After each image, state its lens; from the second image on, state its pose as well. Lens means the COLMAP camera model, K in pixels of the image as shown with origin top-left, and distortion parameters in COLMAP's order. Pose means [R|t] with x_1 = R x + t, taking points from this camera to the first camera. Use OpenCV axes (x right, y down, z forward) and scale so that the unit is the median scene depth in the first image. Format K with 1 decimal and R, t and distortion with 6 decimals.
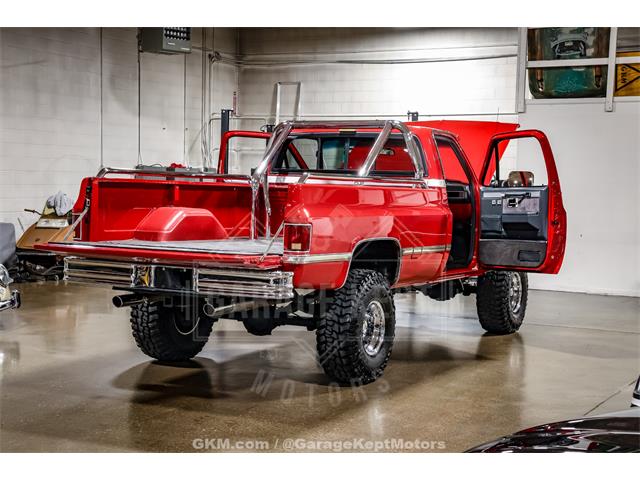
lens RADIAL K [[1125.1, 0, 319.8], [0, 1125.1, 240.2], [0, 0, 1]] dist [0.264161, 0.145545]
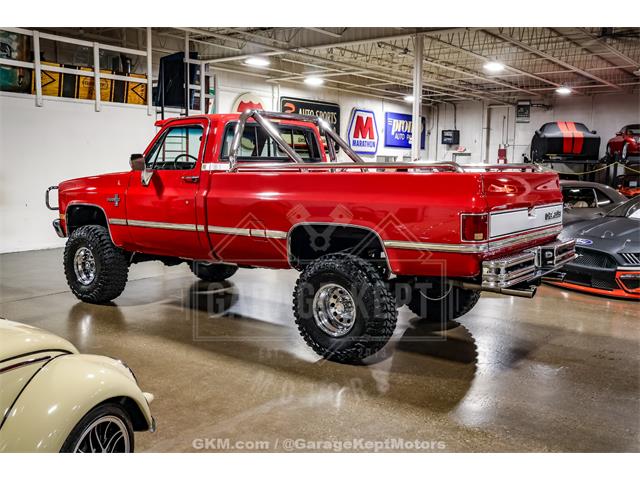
lens RADIAL K [[641.2, 0, 321.4], [0, 641.2, 239.8], [0, 0, 1]] dist [-0.111317, 0.269102]
pose [[0.143604, -0.139278, 0.979785, -0.535150], [0.051222, 0.989766, 0.133189, -0.056237], [-0.988309, 0.031060, 0.149269, 0.768616]]
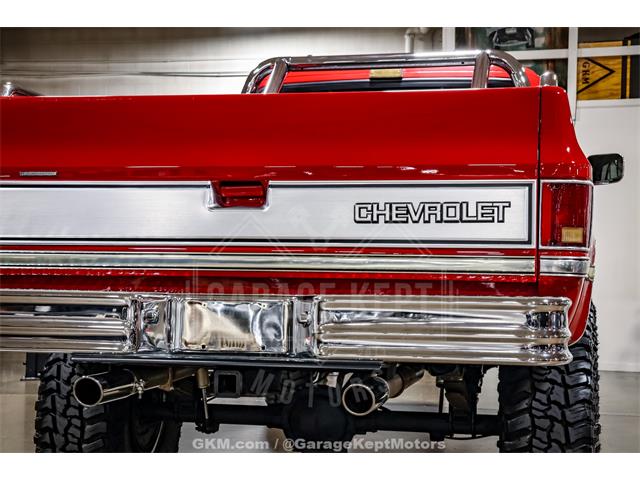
lens RADIAL K [[1180.2, 0, 317.1], [0, 1180.2, 240.1], [0, 0, 1]] dist [0.266696, 0.230272]
pose [[0.963320, -0.006566, 0.268276, -0.148502], [0.027819, 0.996758, -0.075497, 0.024649], [-0.266911, 0.080191, 0.960379, 0.399476]]
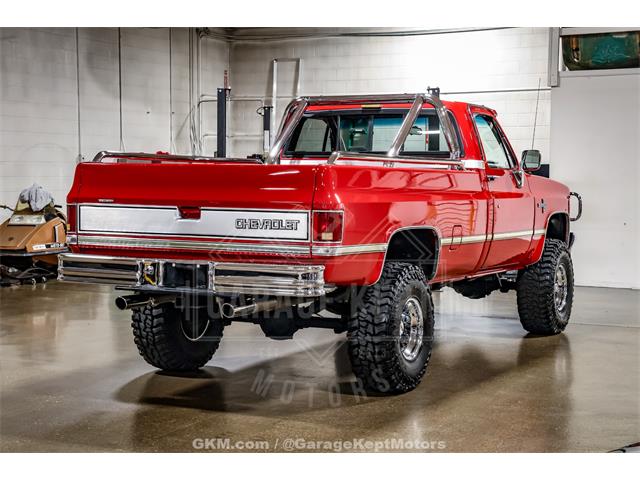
lens RADIAL K [[1244.2, 0, 319.1], [0, 1244.2, 237.7], [0, 0, 1]] dist [0.334277, 0.122269]
pose [[0.999826, -0.016103, 0.009435, -0.023771], [0.016111, 0.999870, -0.000837, 0.004871], [-0.009420, 0.000989, 0.999955, 0.021638]]
